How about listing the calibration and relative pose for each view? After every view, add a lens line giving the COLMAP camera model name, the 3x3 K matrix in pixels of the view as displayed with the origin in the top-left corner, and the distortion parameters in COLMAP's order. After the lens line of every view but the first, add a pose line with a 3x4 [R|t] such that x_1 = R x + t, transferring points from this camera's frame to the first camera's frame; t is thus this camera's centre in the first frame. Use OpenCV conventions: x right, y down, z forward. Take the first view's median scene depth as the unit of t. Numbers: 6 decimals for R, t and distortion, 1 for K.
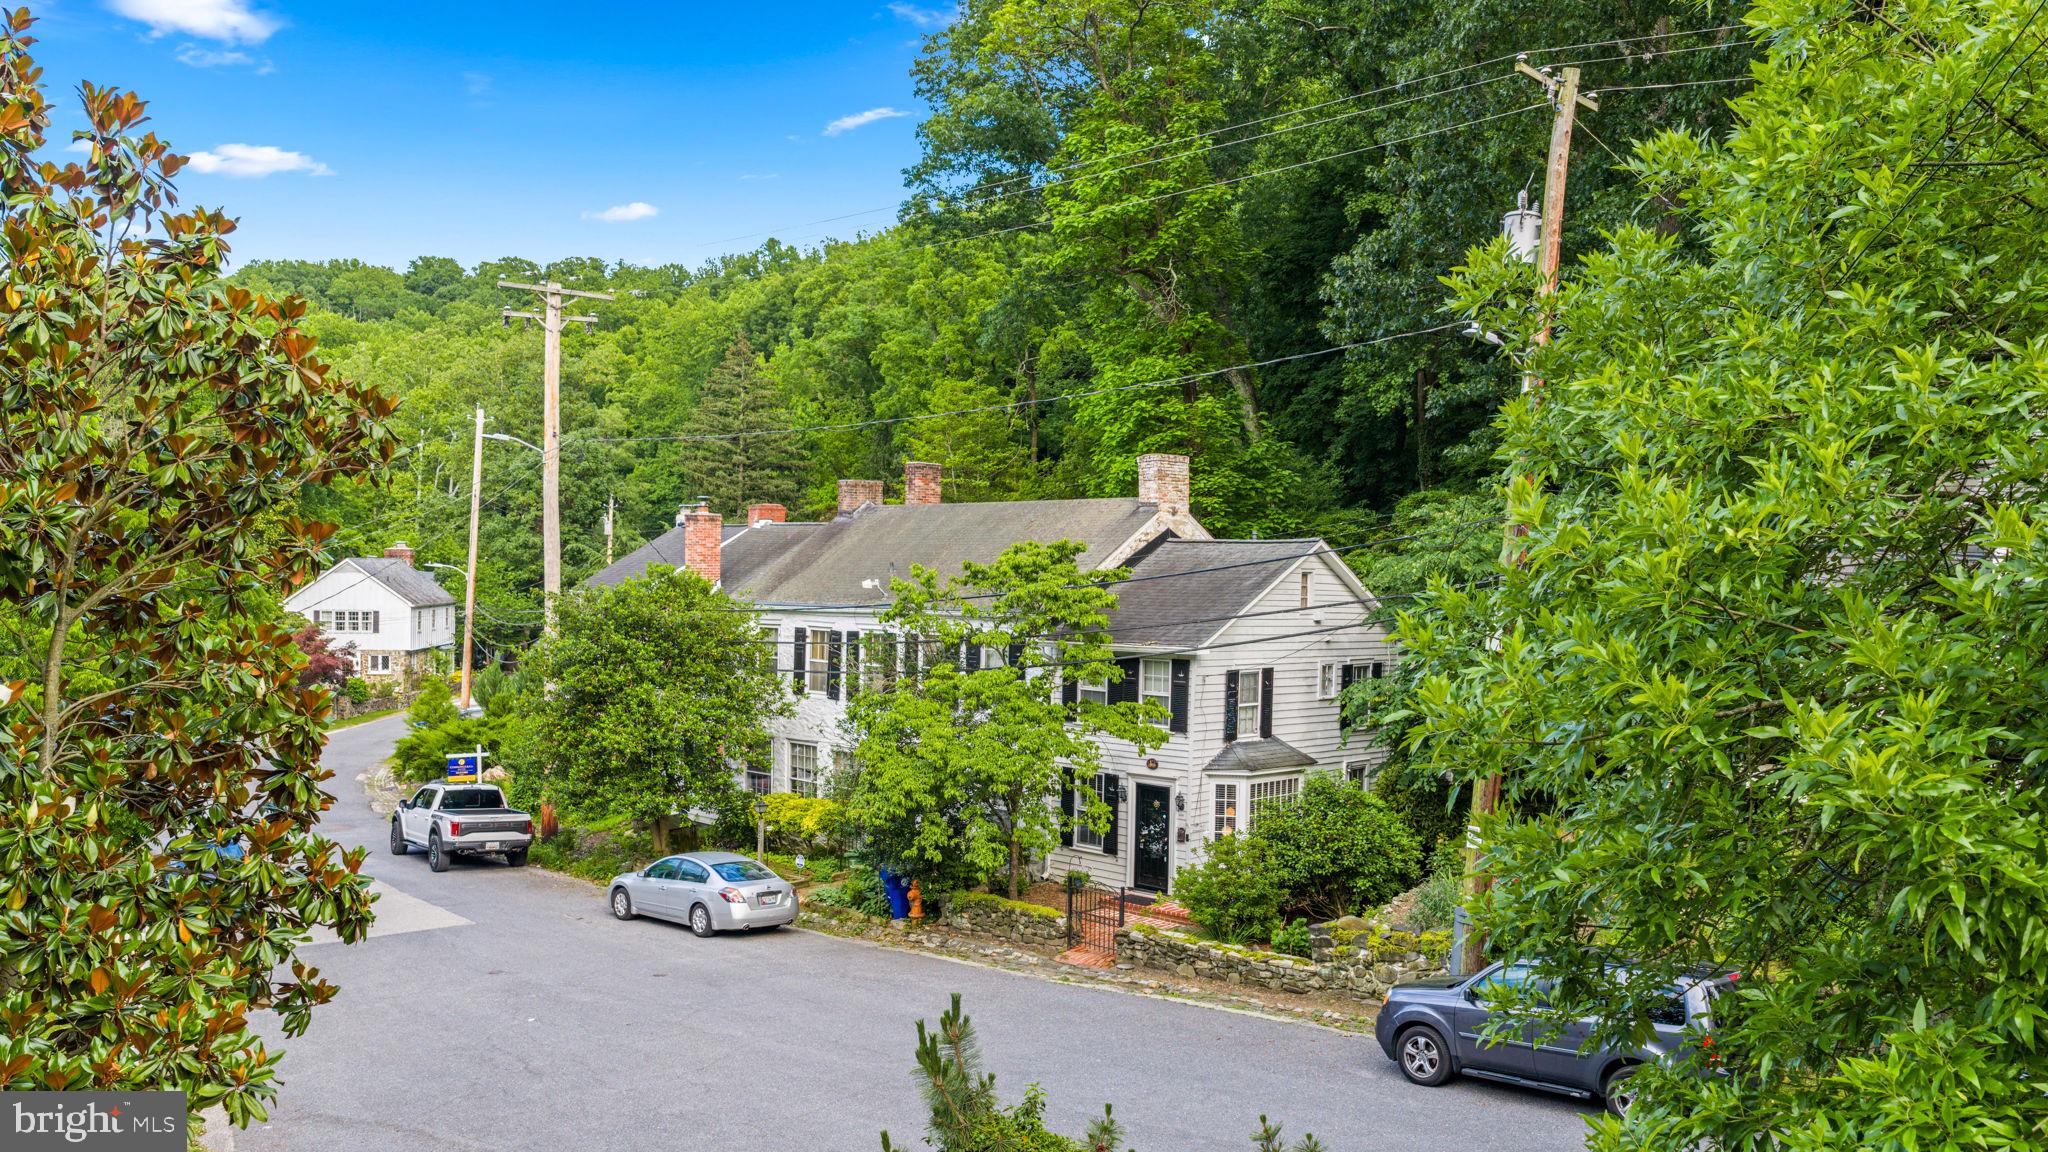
lens RADIAL K [[1636.1, 0, 1024.0], [0, 1636.1, 576.0], [0, 0, 1]] dist [0.001081, 0.000747]
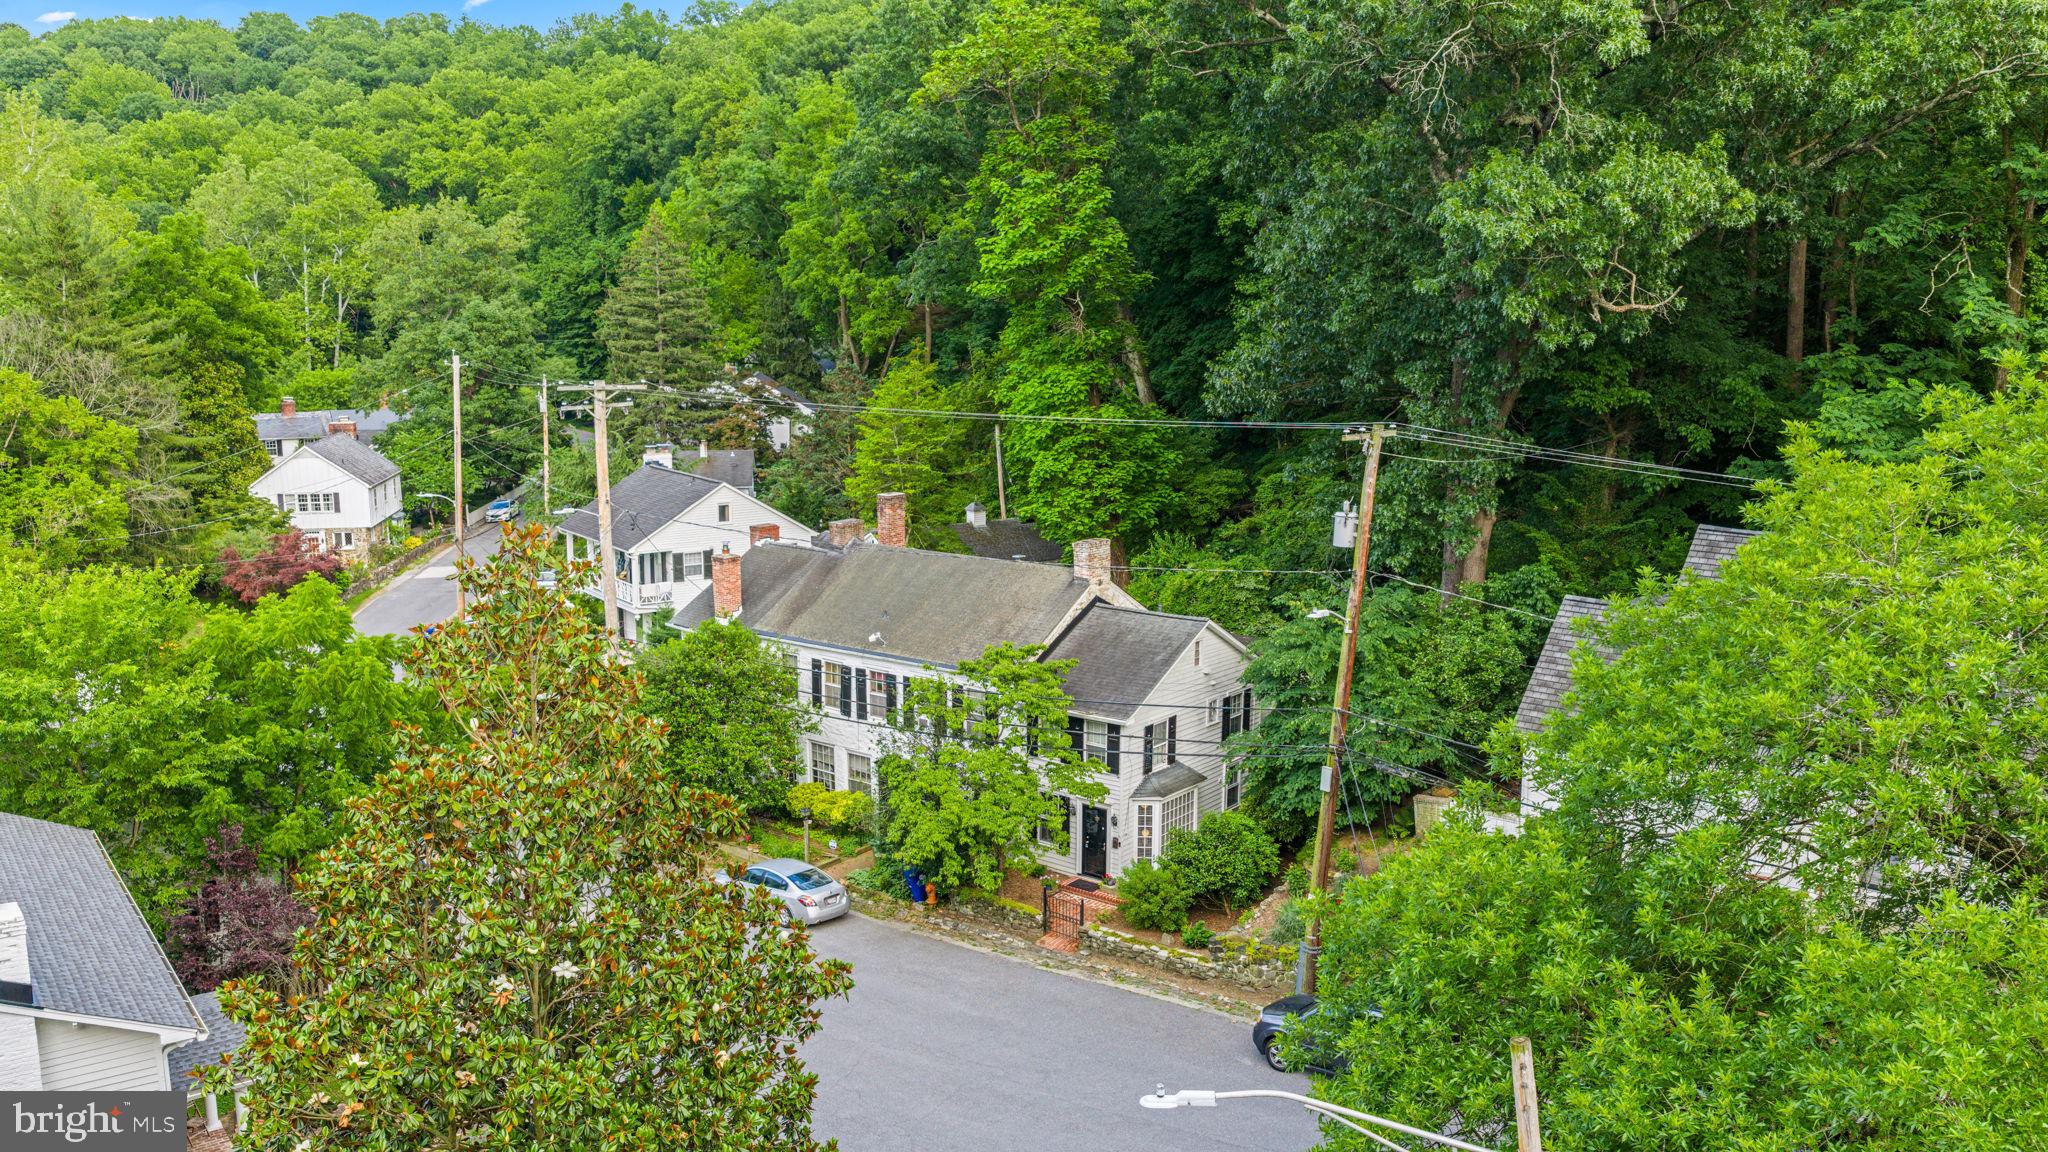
lens RADIAL K [[1588.5, 0, 1024.0], [0, 1588.5, 576.0], [0, 0, 1]] dist [-0.001655, 0.003165]
pose [[0.996348, -0.031101, 0.079516, -0.085893], [0.018487, 0.987787, 0.154708, -0.284137], [-0.083356, -0.152673, 0.984755, -0.328959]]
